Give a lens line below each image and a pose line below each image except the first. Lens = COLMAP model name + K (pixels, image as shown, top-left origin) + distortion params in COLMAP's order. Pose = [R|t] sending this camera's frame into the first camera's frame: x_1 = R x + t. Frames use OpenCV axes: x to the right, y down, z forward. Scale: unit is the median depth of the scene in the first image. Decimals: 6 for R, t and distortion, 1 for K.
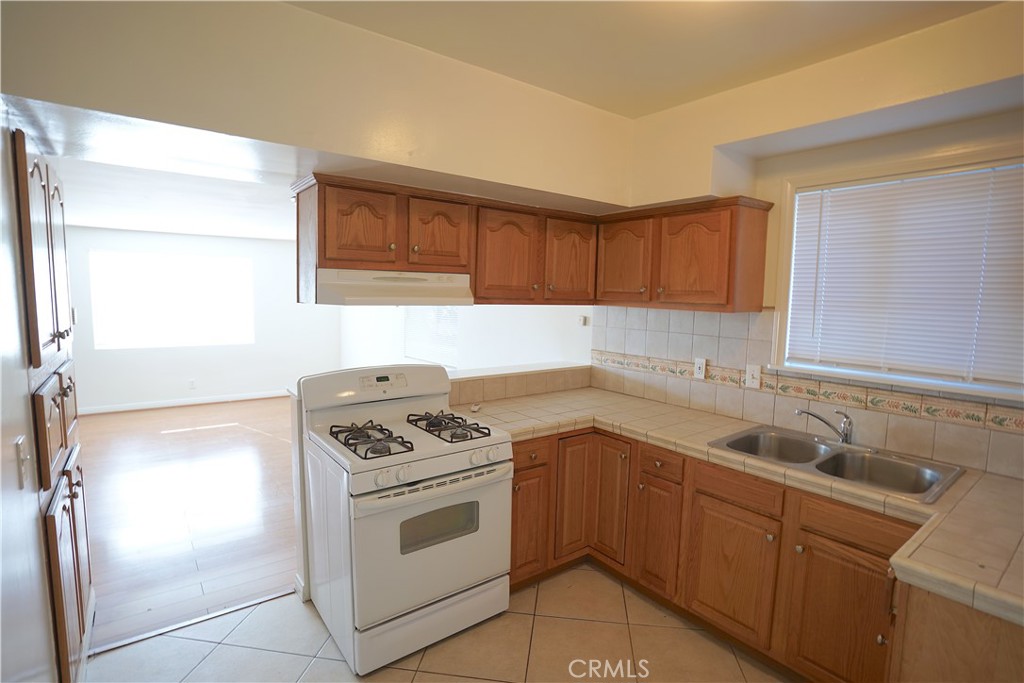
lens RADIAL K [[501.6, 0, 510.7], [0, 501.6, 345.4], [0, 0, 1]] dist [-0.070881, 0.033574]
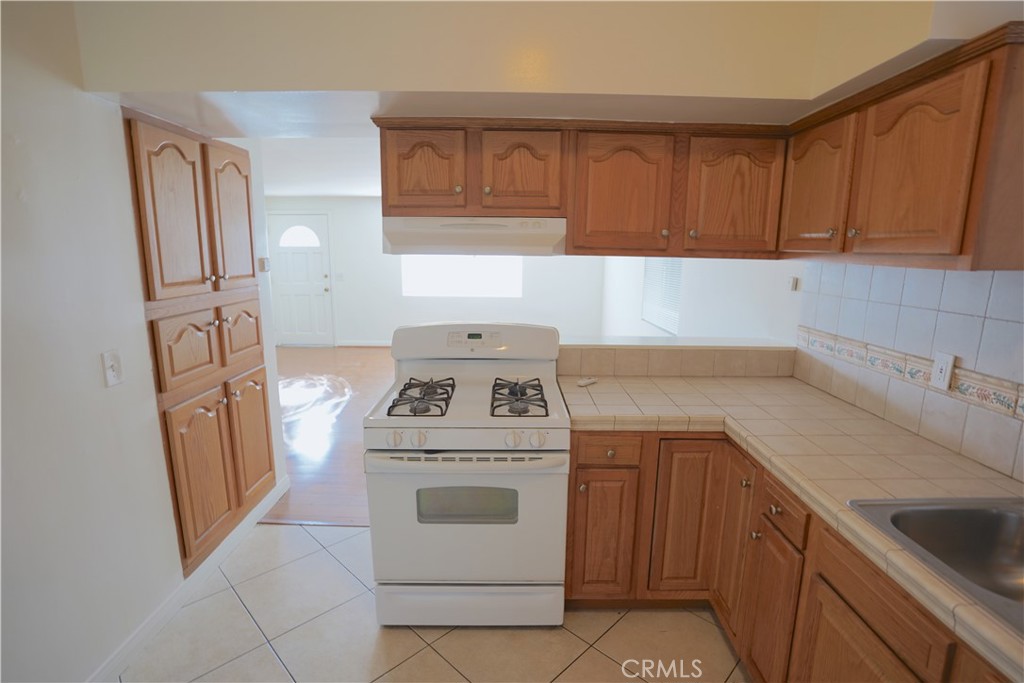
lens RADIAL K [[501.6, 0, 510.7], [0, 501.6, 345.4], [0, 0, 1]] dist [-0.070881, 0.033574]
pose [[0.800658, 0.103039, -0.590195, 0.351825], [-0.057125, 0.993741, 0.095996, -0.009207], [0.596392, -0.043144, 0.801533, 0.290658]]
